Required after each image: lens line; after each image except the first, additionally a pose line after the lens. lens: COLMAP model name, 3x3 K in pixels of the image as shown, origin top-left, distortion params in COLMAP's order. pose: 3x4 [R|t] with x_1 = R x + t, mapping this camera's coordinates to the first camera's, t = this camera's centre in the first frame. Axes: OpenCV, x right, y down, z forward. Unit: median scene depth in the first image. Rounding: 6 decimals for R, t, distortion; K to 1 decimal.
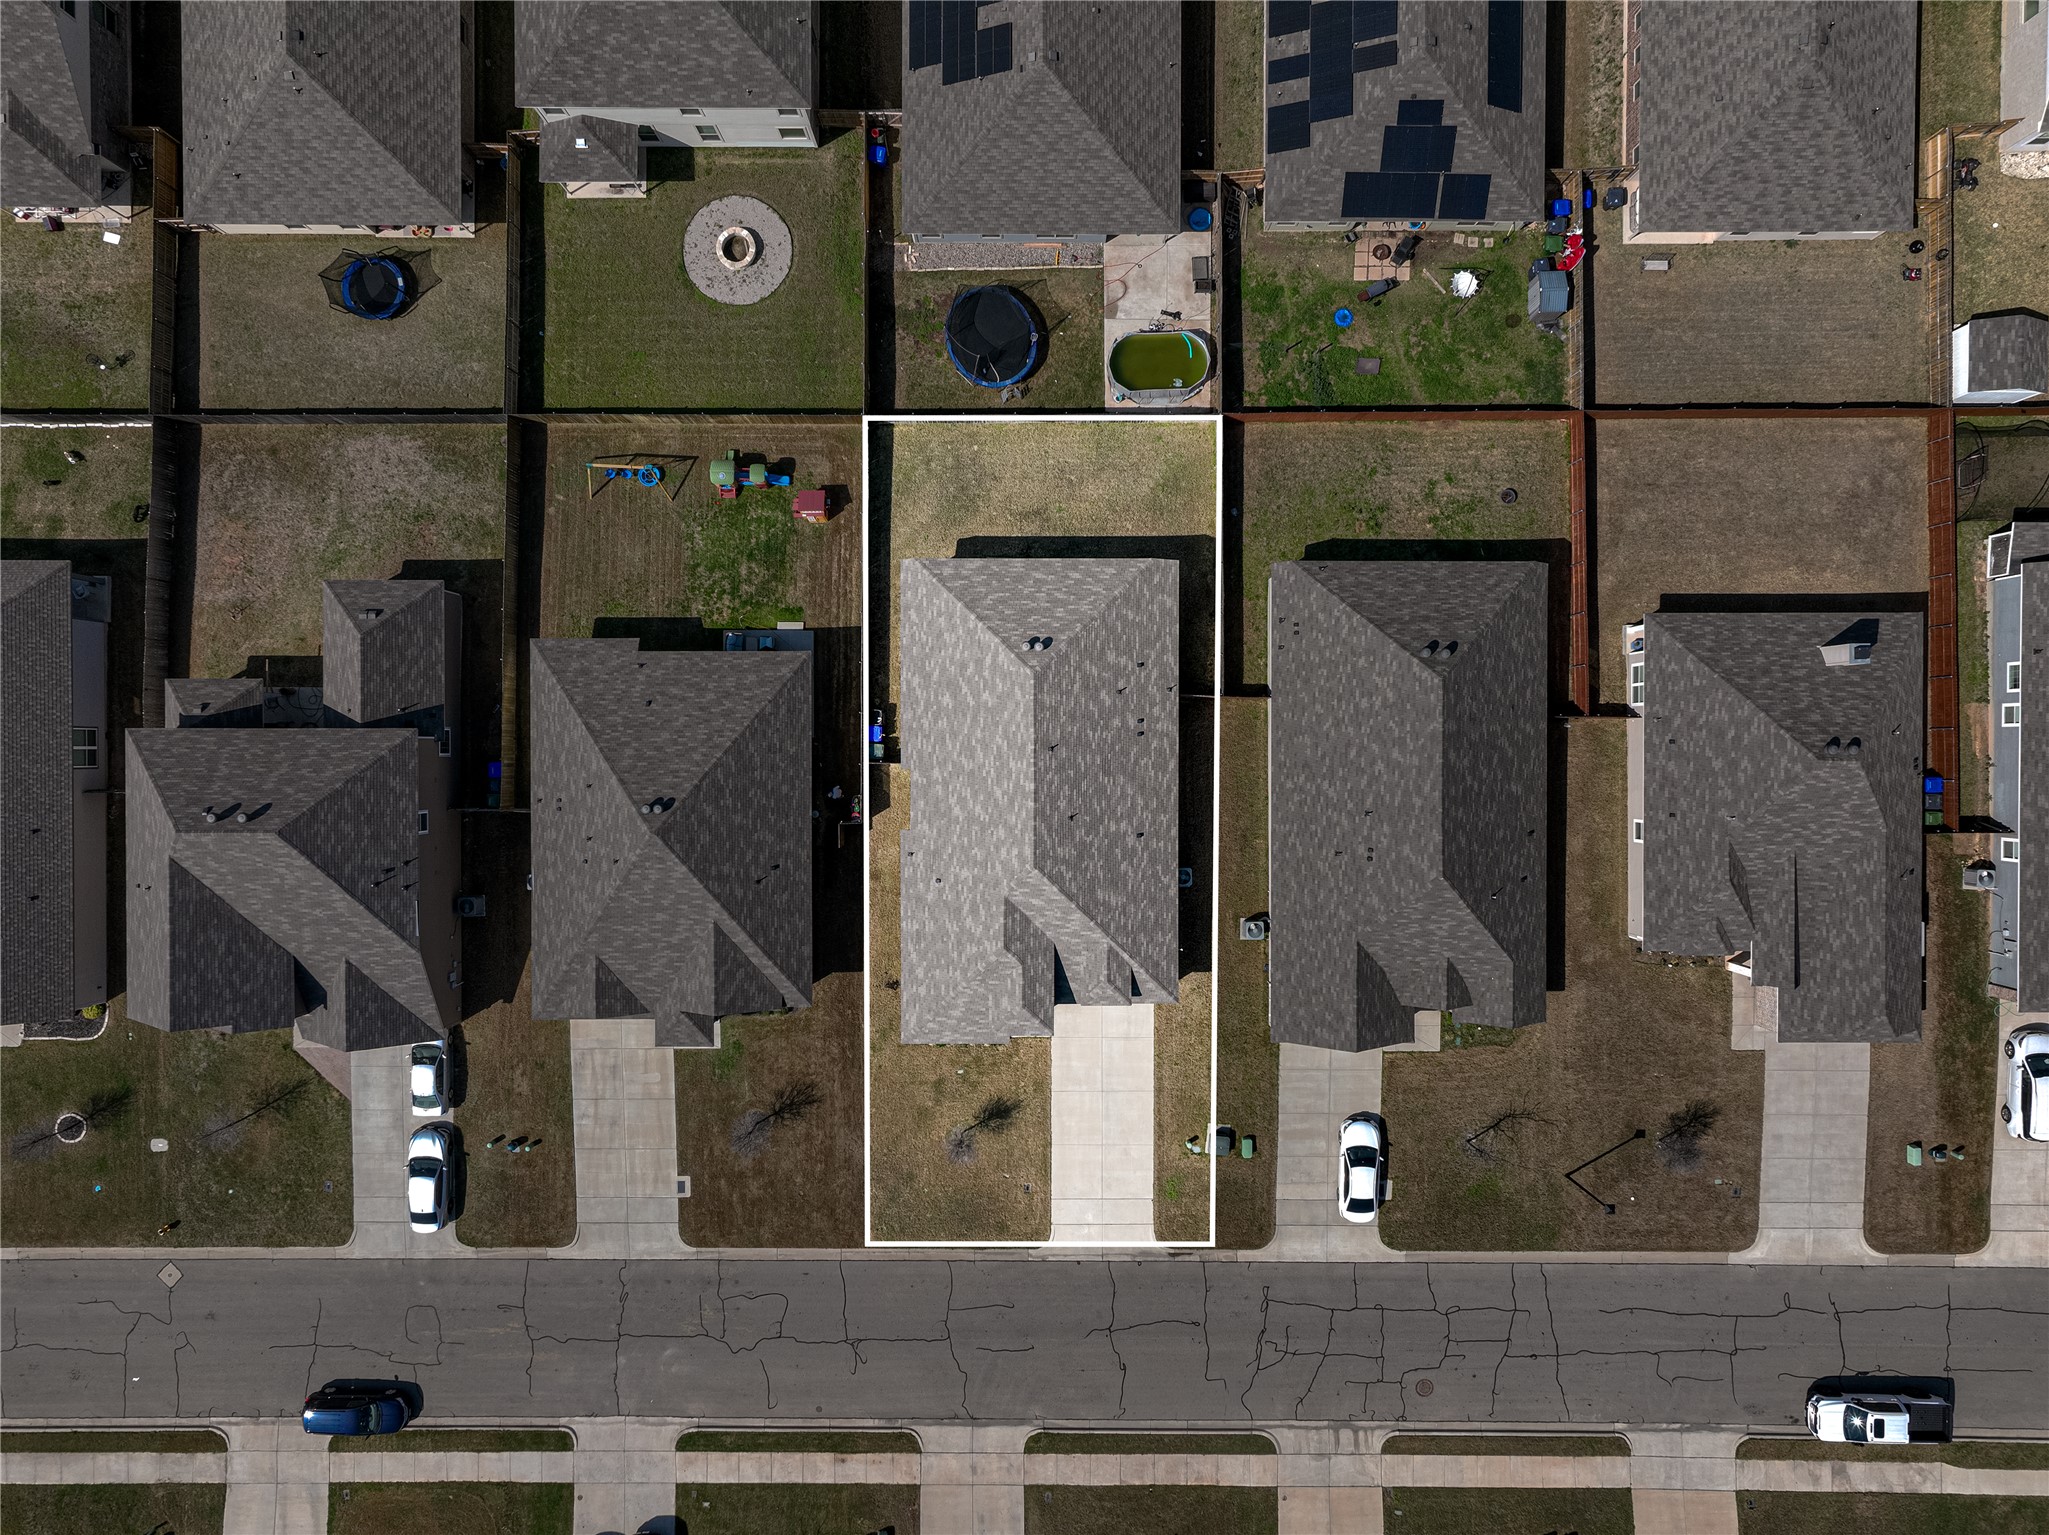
lens RADIAL K [[1440.3, 0, 1024.5], [0, 1440.3, 767.5], [0, 0, 1]] dist [-0.010600, -0.001429]
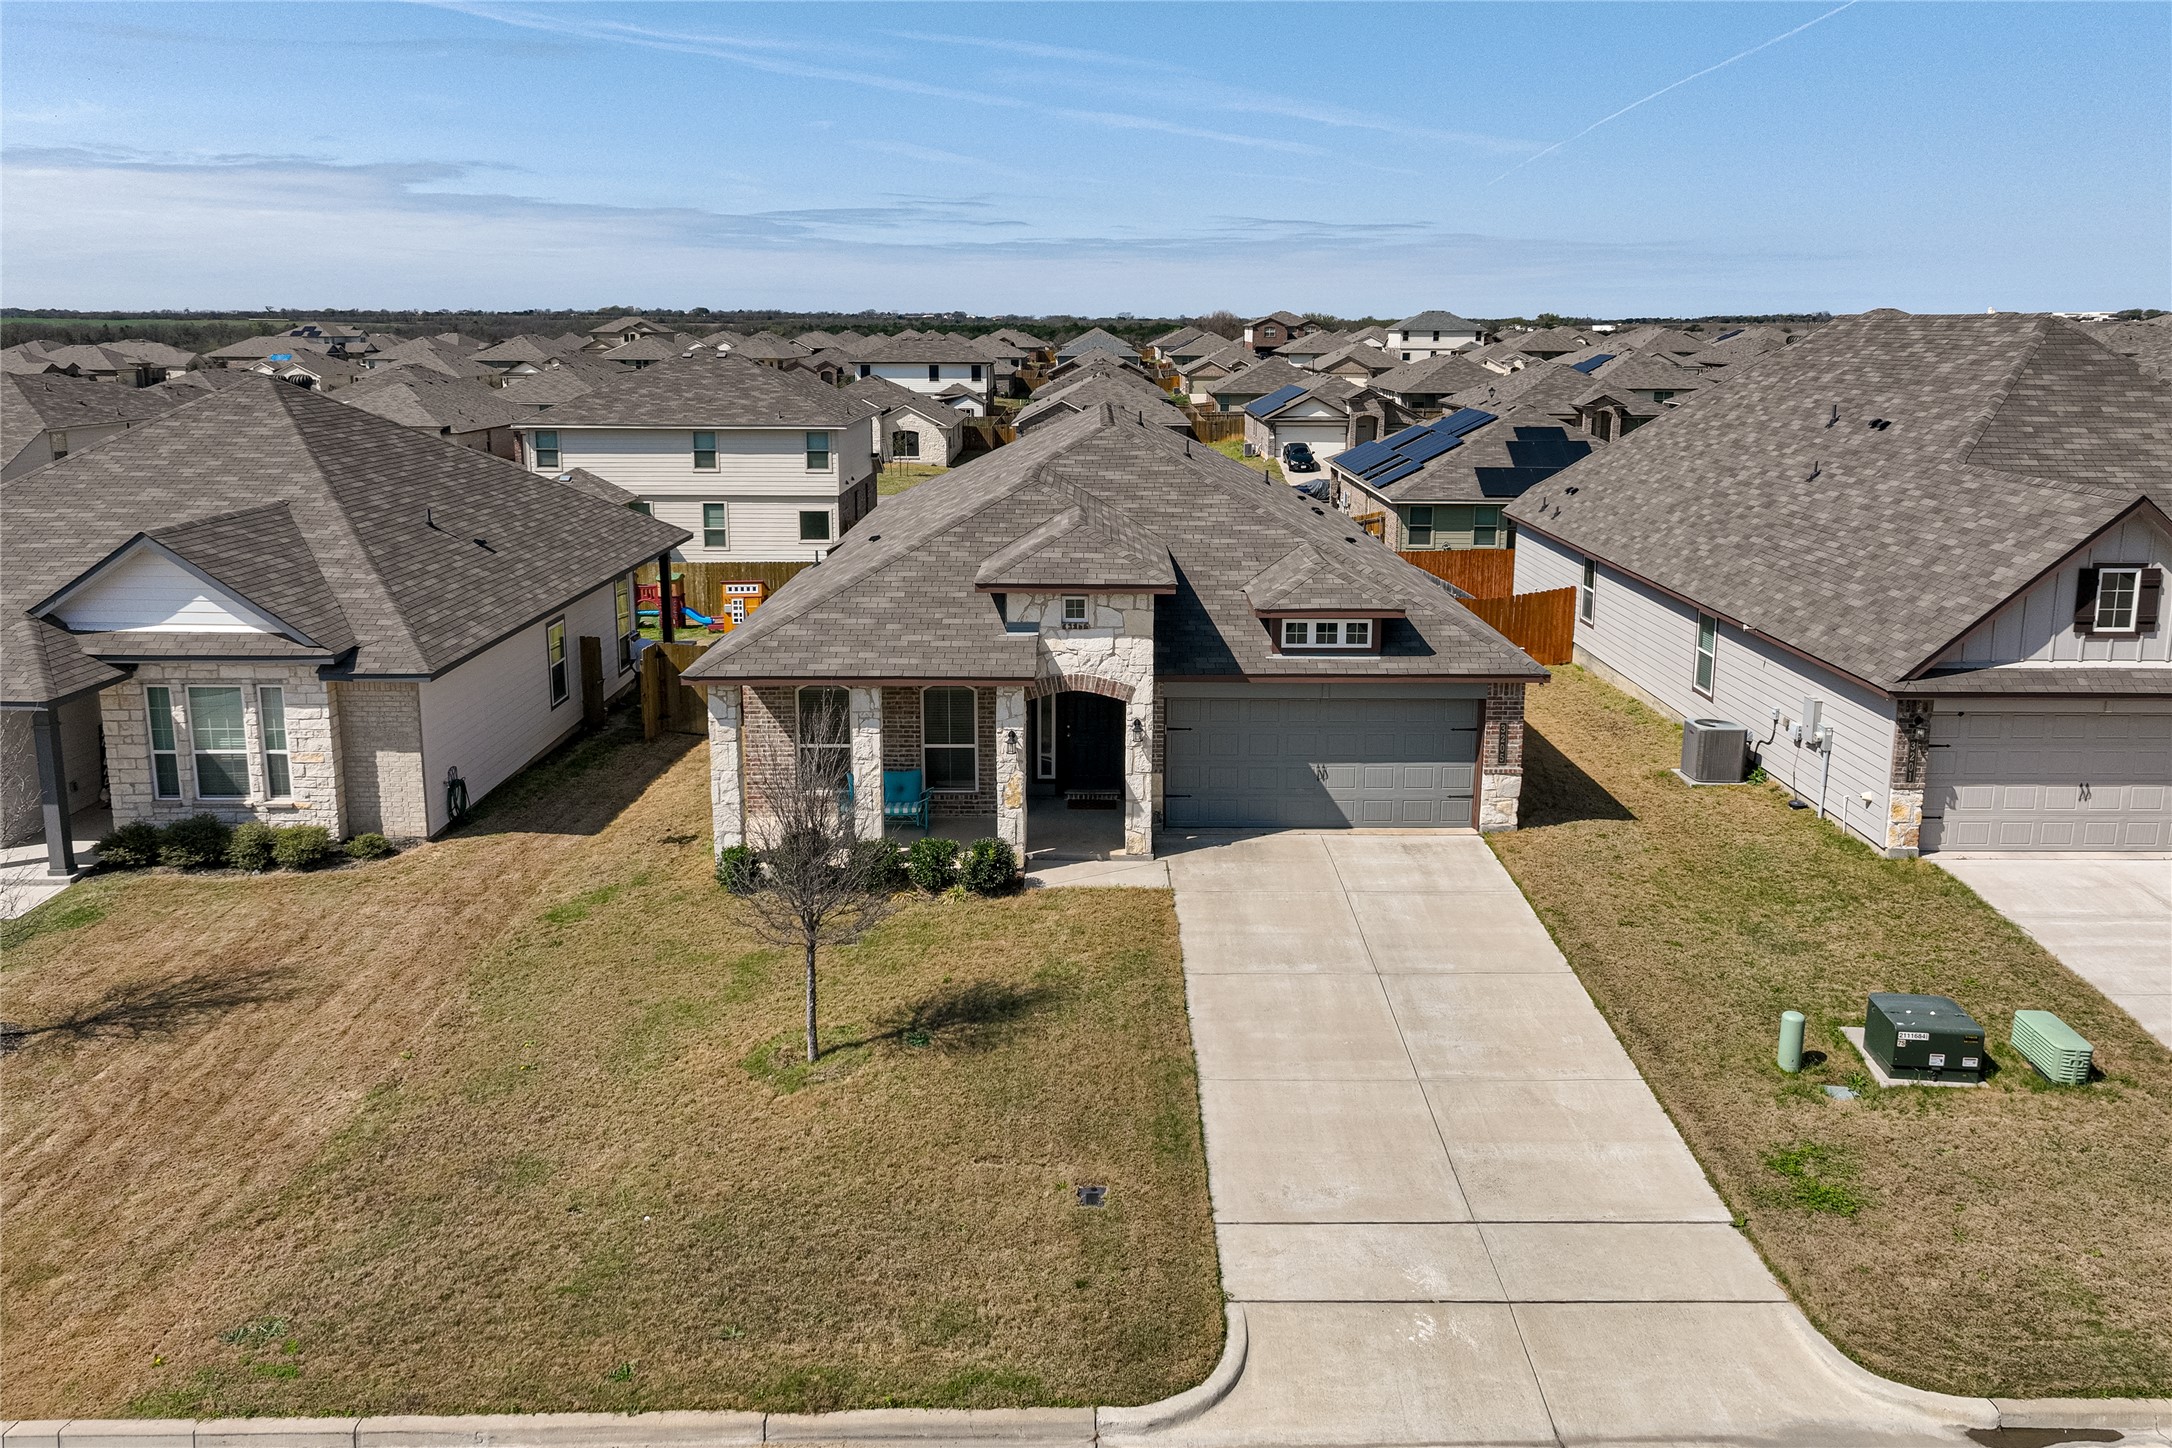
lens RADIAL K [[1611.3, 0, 1119.9], [0, 1611.3, 661.7], [0, 0, 1]] dist [0.001754, 0.003212]
pose [[0.999868, 0.003335, 0.015908, 0.002008], [0.014894, 0.203920, -0.978874, 0.502592], [-0.006509, 0.978982, 0.203844, 0.885856]]
